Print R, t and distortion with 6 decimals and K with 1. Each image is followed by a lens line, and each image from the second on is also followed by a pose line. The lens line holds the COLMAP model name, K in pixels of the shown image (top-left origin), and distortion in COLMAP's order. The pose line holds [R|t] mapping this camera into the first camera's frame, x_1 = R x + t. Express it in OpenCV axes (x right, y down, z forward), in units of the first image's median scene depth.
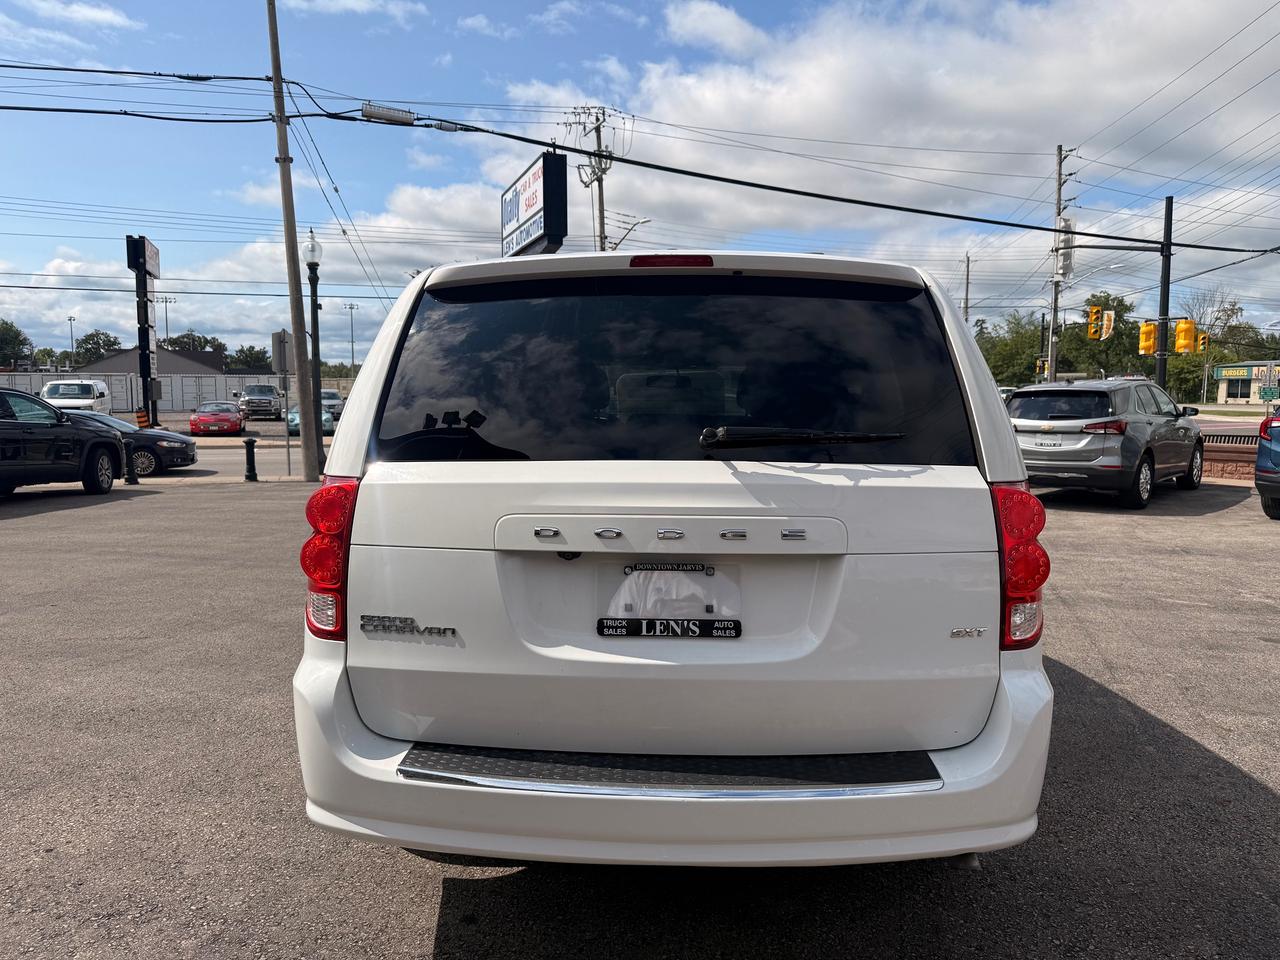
lens RADIAL K [[891.6, 0, 652.0], [0, 891.6, 487.2], [0, 0, 1]] dist [0.088742, -0.130419]
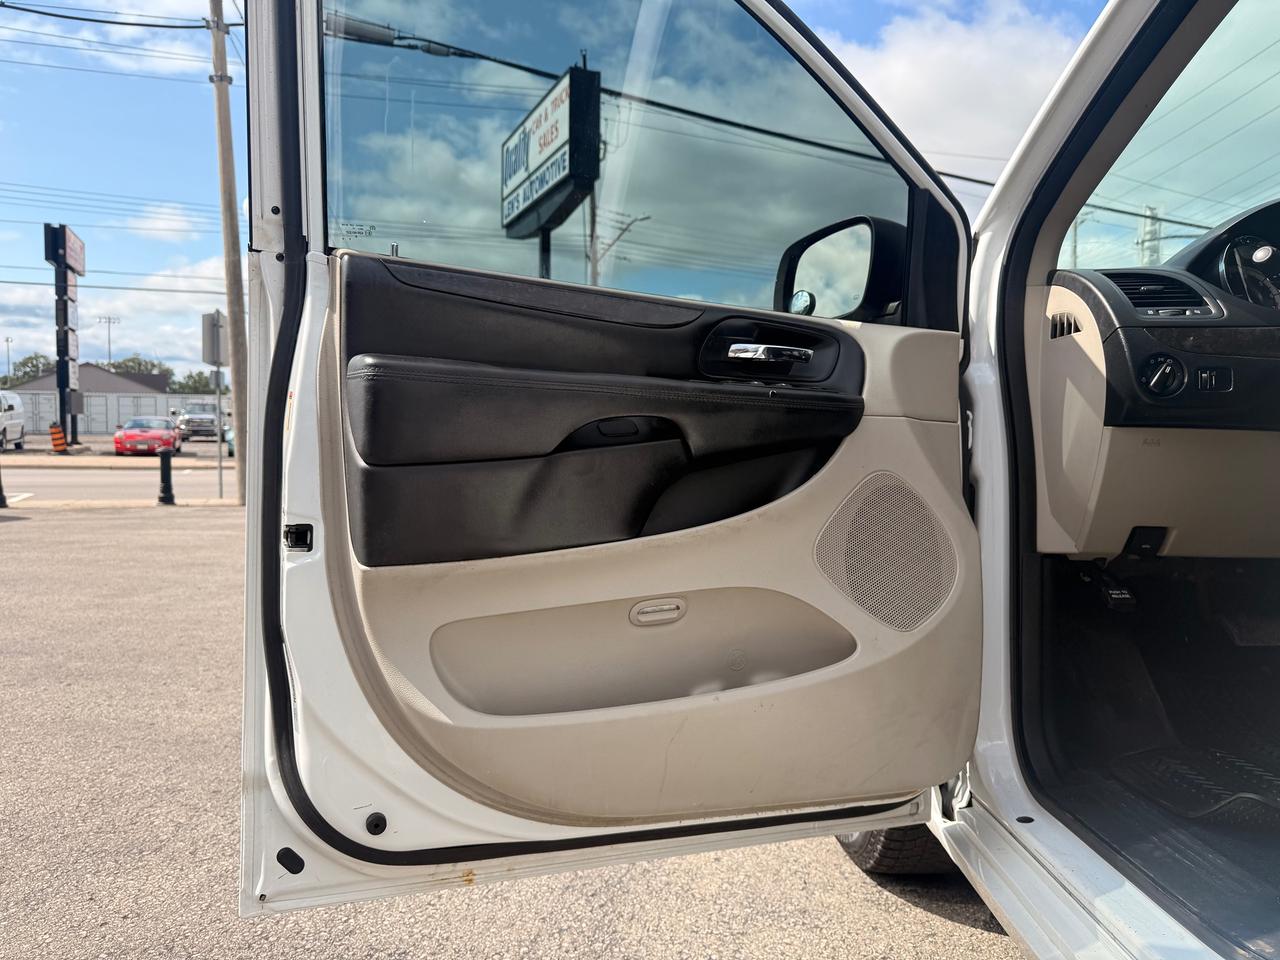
lens RADIAL K [[907.3, 0, 640.0], [0, 907.3, 480.0], [0, 0, 1]] dist [0.020686, -0.004852]
pose [[0.999432, 0.006148, 0.033145, -0.039646], [-0.004697, 0.999034, -0.043687, 0.001993], [-0.033381, 0.043506, 0.998495, 0.118637]]
